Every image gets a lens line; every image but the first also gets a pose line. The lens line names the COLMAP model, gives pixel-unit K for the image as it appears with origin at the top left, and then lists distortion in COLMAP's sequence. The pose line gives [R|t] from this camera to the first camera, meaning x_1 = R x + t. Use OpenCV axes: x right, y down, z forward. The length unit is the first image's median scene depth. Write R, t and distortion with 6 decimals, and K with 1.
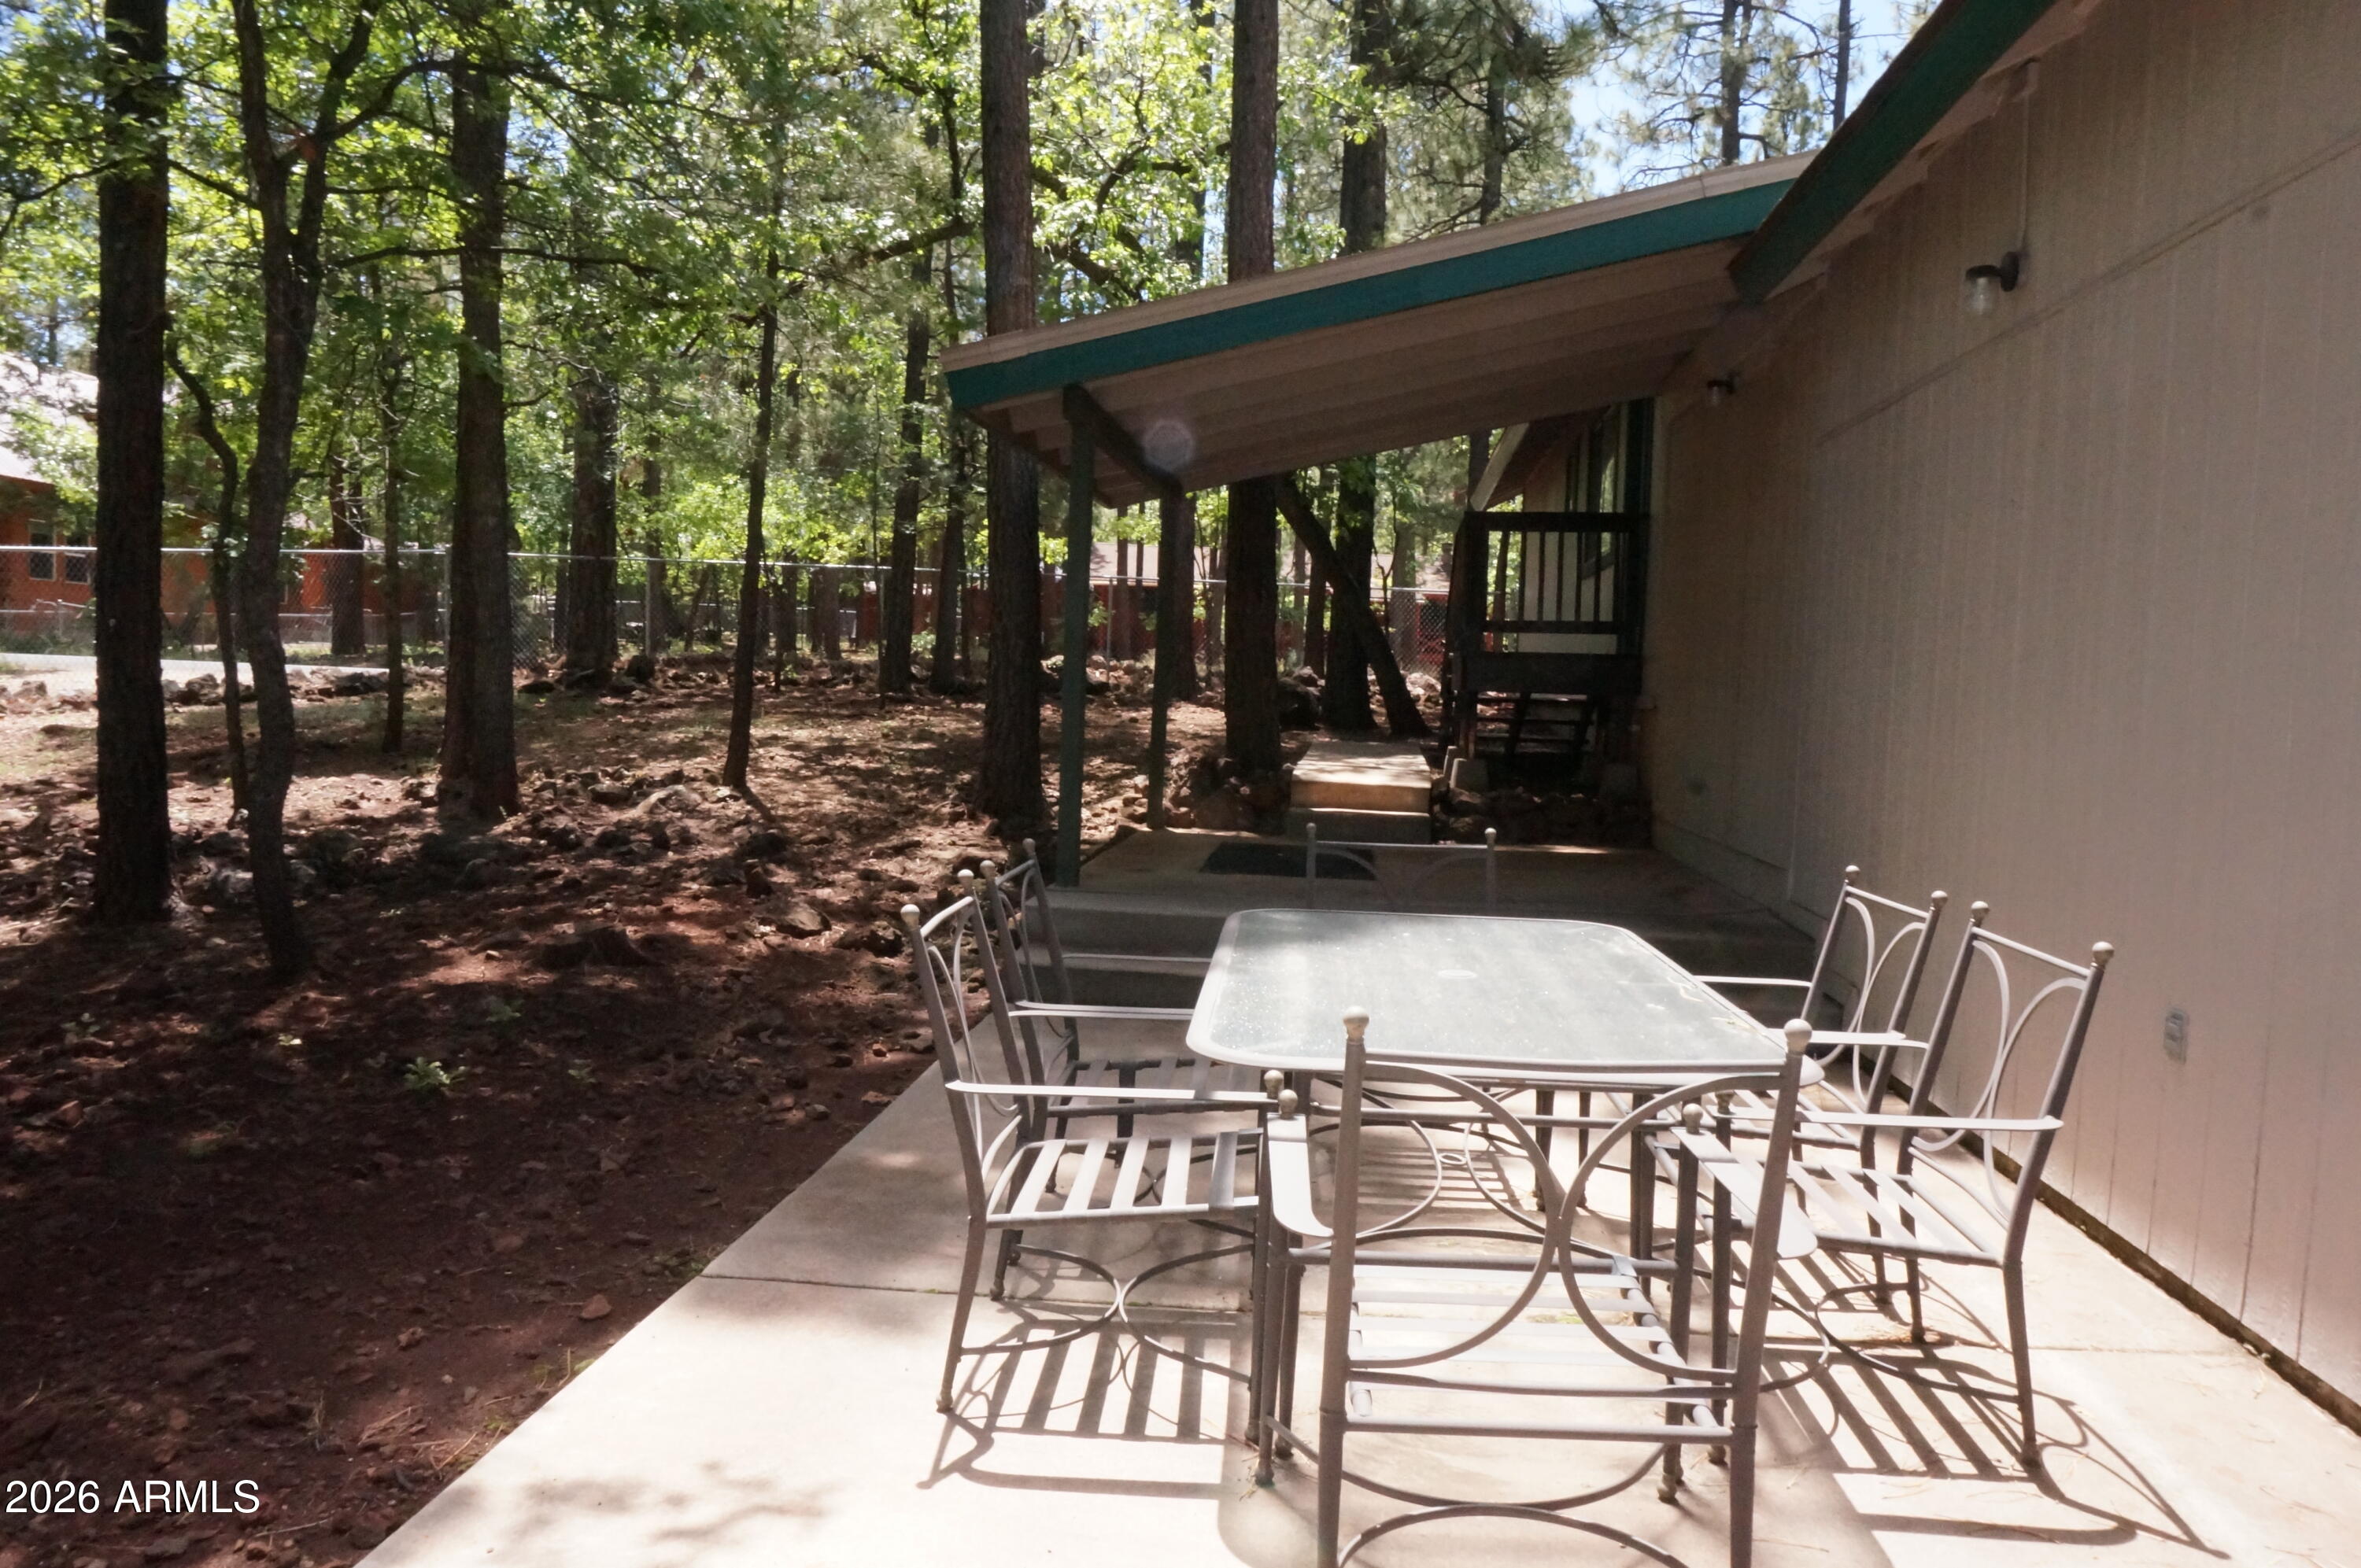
lens RADIAL K [[1566.8, 0, 1180.5], [0, 1566.8, 784.0], [0, 0, 1]] dist [0.002361, 0.000940]
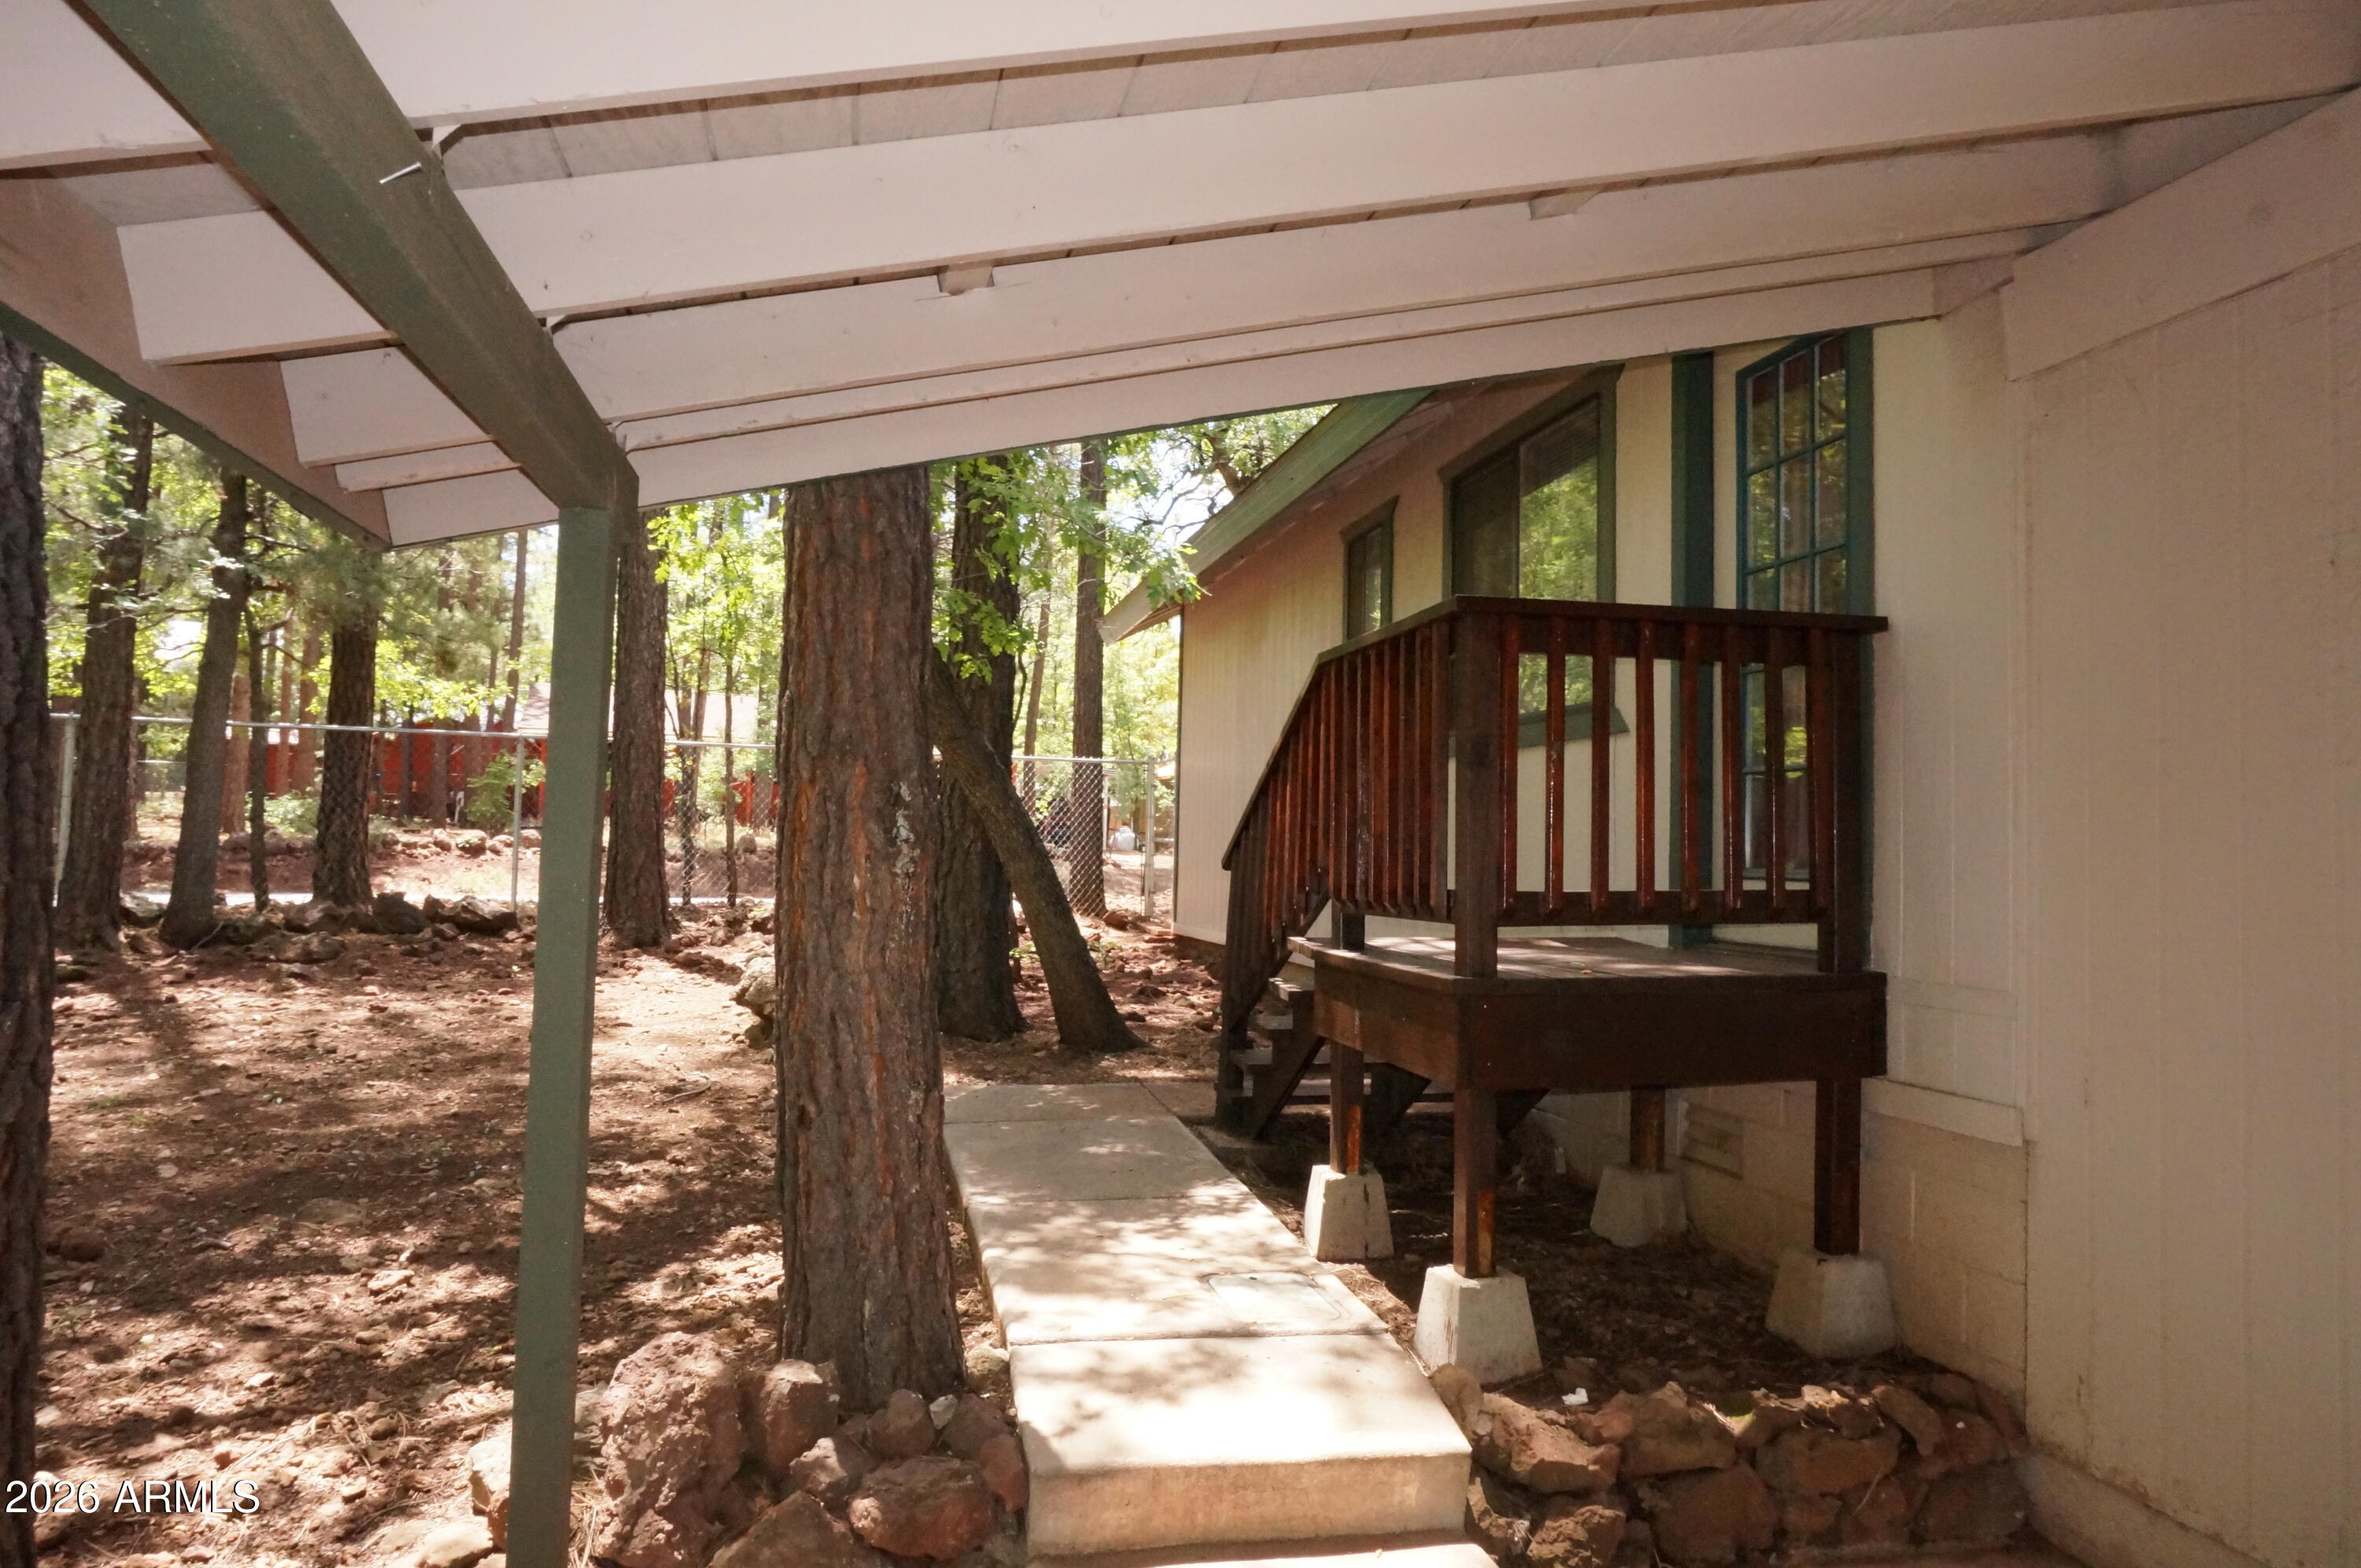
lens RADIAL K [[1566.8, 0, 1180.5], [0, 1566.8, 784.0], [0, 0, 1]] dist [0.002361, 0.000940]
pose [[0.946220, 0.032101, 0.321928, 0.002197], [-0.001999, 0.995626, -0.093403, -0.063171], [-0.323519, 0.087736, 0.942145, 0.437054]]
